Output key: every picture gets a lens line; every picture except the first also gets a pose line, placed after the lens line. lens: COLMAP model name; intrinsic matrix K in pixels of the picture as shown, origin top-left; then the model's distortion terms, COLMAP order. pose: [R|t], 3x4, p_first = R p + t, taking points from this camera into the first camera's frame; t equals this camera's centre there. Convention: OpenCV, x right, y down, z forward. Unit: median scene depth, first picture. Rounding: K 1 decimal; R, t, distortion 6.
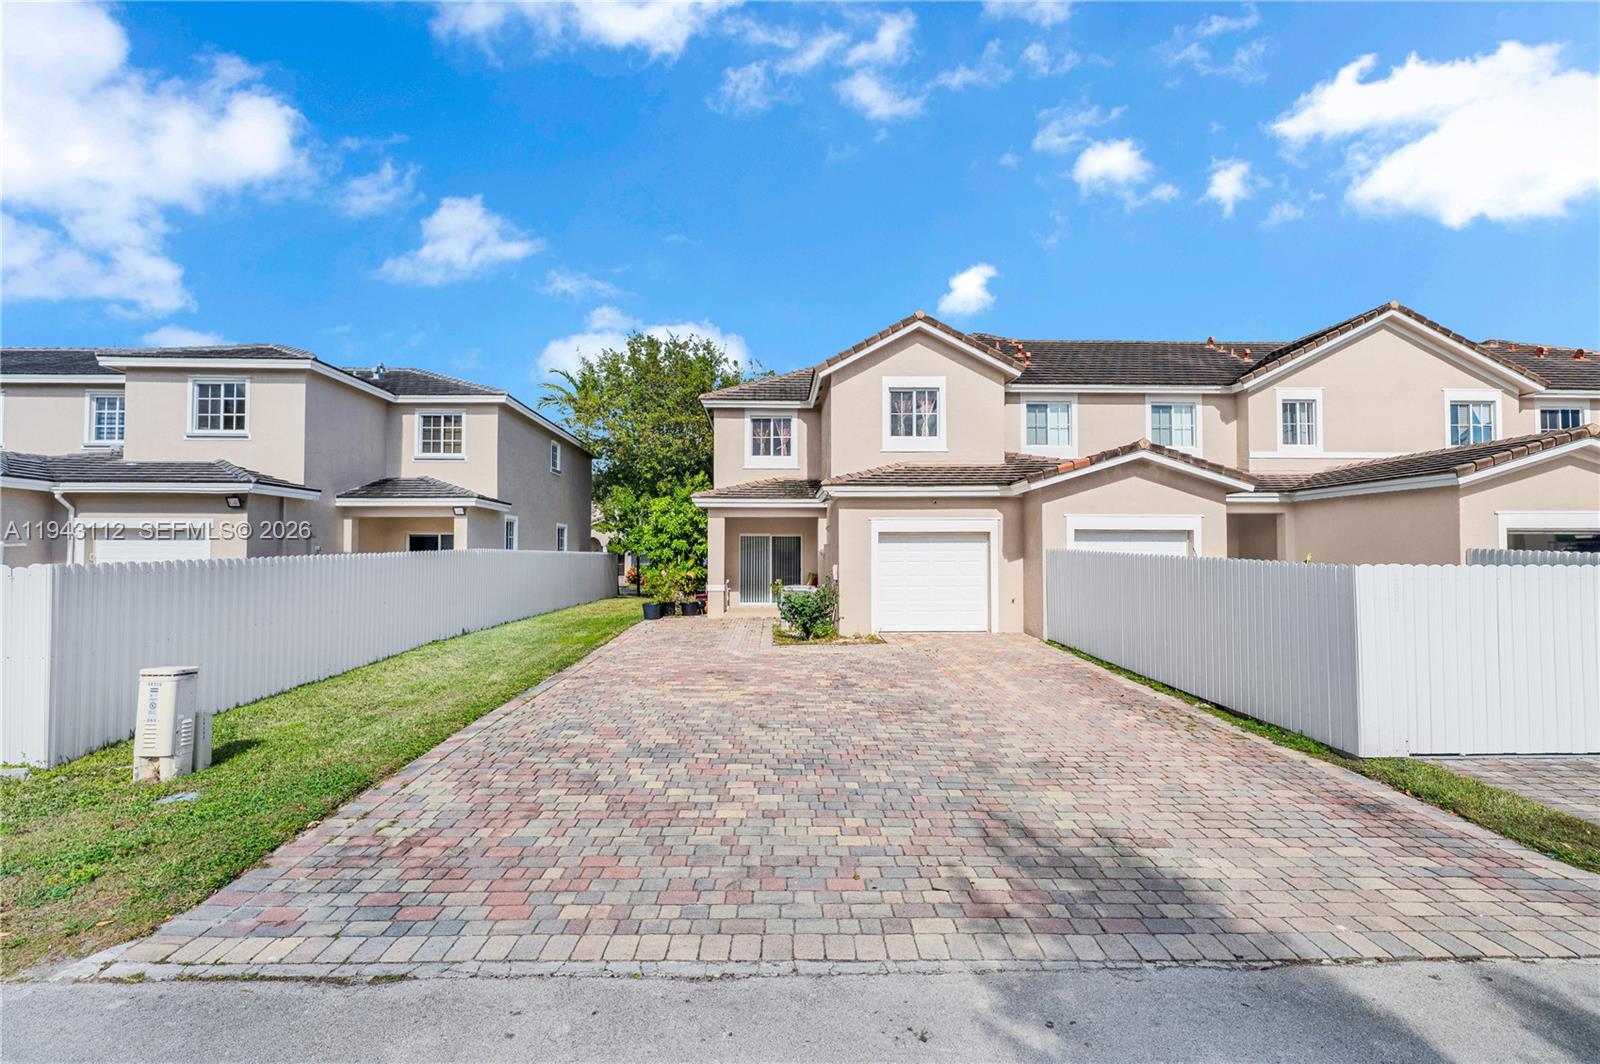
lens RADIAL K [[754.2, 0, 801.9], [0, 754.2, 536.8], [0, 0, 1]] dist [0.001632, 0.000050]
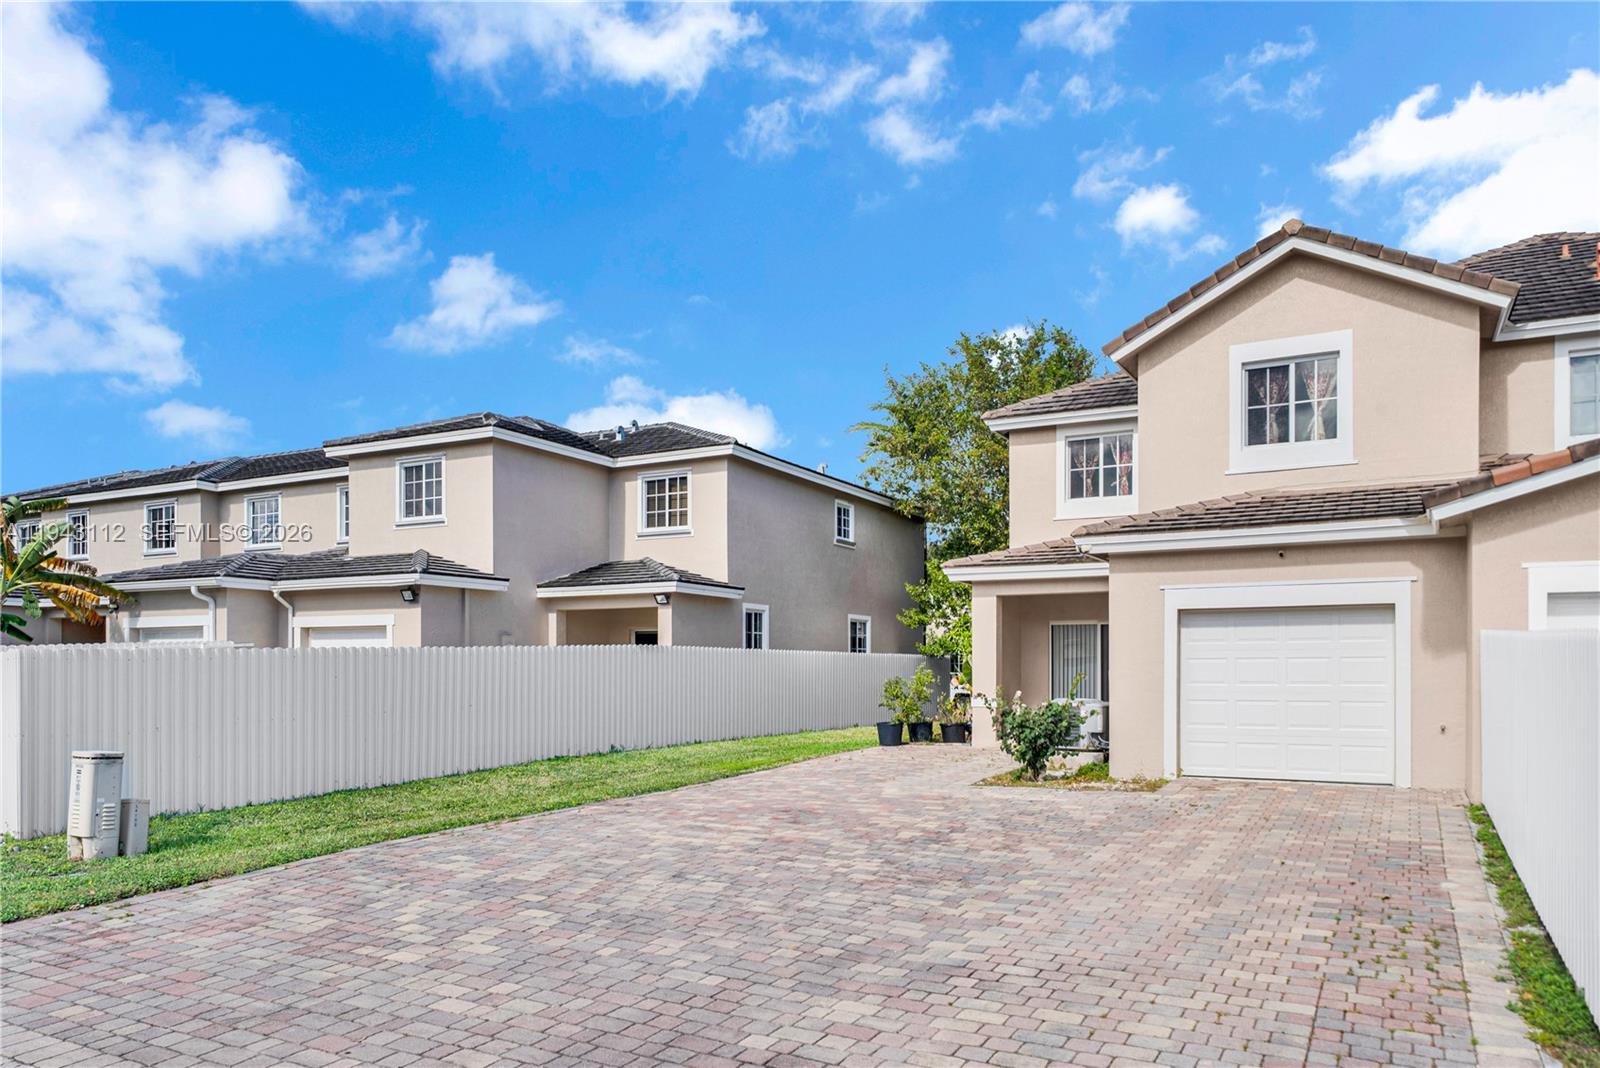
lens RADIAL K [[1110.3, 0, 761.6], [0, 1110.3, 673.4], [0, 0, 1]] dist [0.003929, -0.001181]
pose [[0.860434, 0.001828, -0.509559, 0.247885], [0.013848, 0.999540, 0.026968, 0.015163], [0.509375, -0.030261, 0.860013, 0.065066]]
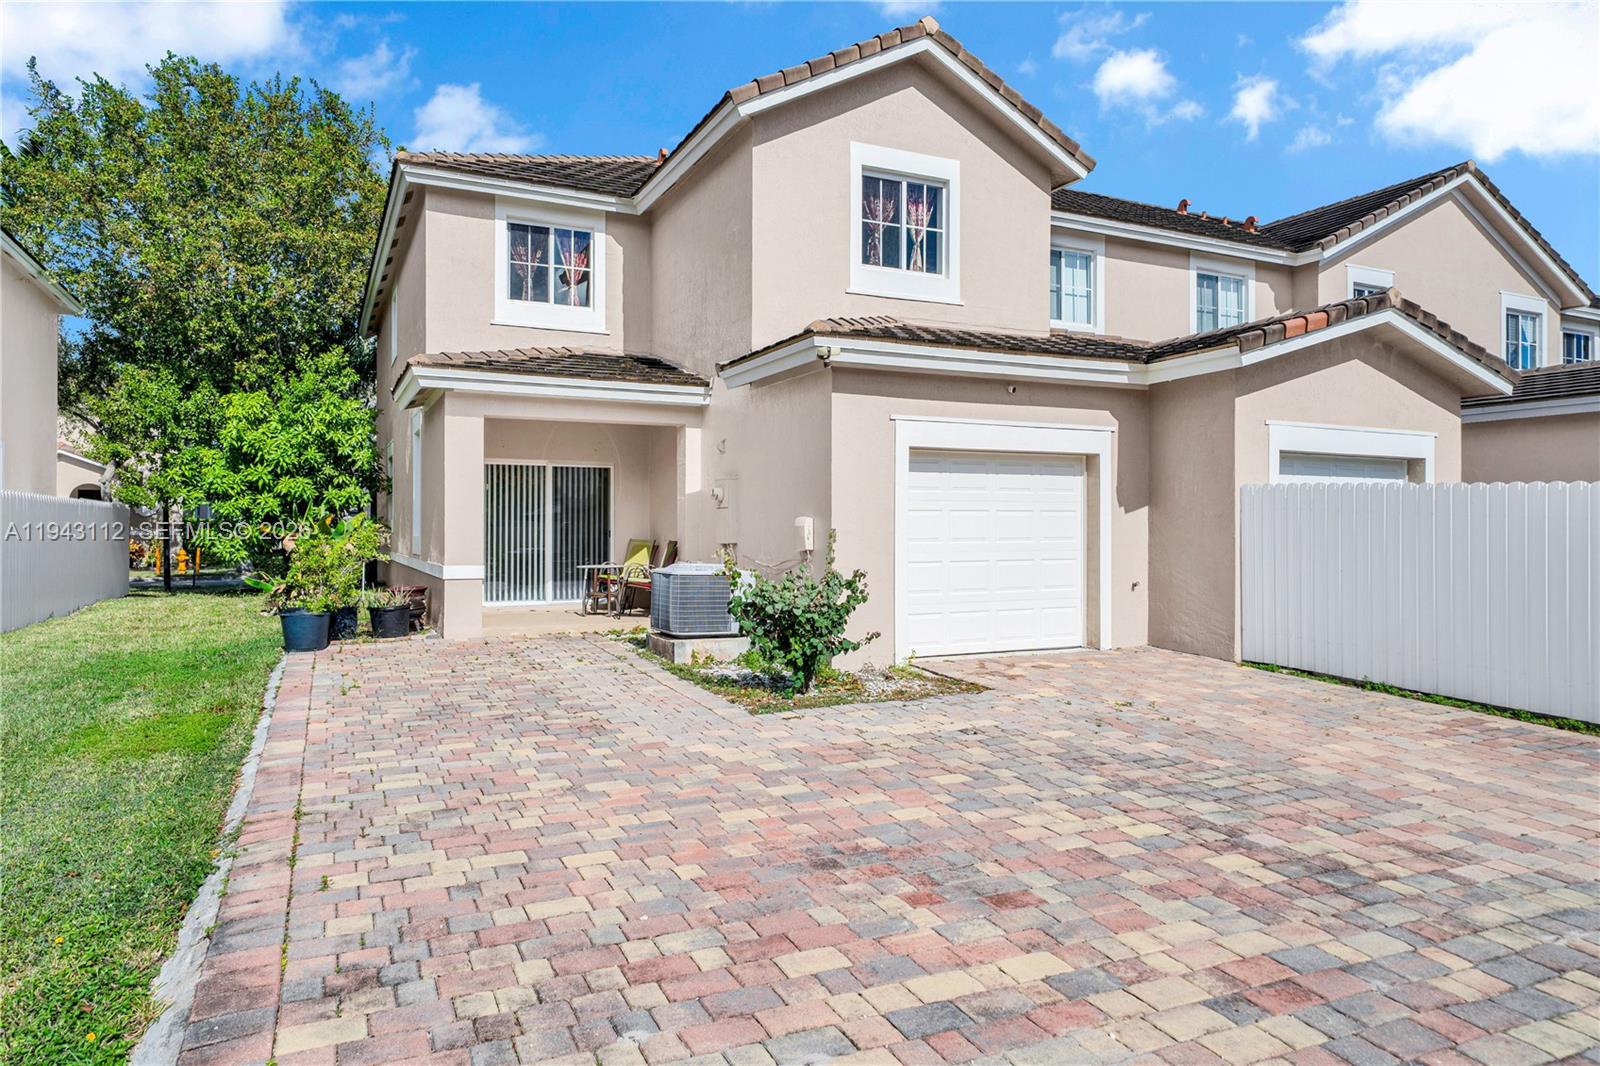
lens RADIAL K [[993.6, 0, 841.5], [0, 993.6, 525.9], [0, 0, 1]] dist [0.000281, 0.000089]
pose [[0.909686, 0.002722, 0.415288, -0.178877], [-0.013660, 0.999634, 0.023370, 0.026833], [-0.415072, -0.026932, 0.909390, 0.422108]]
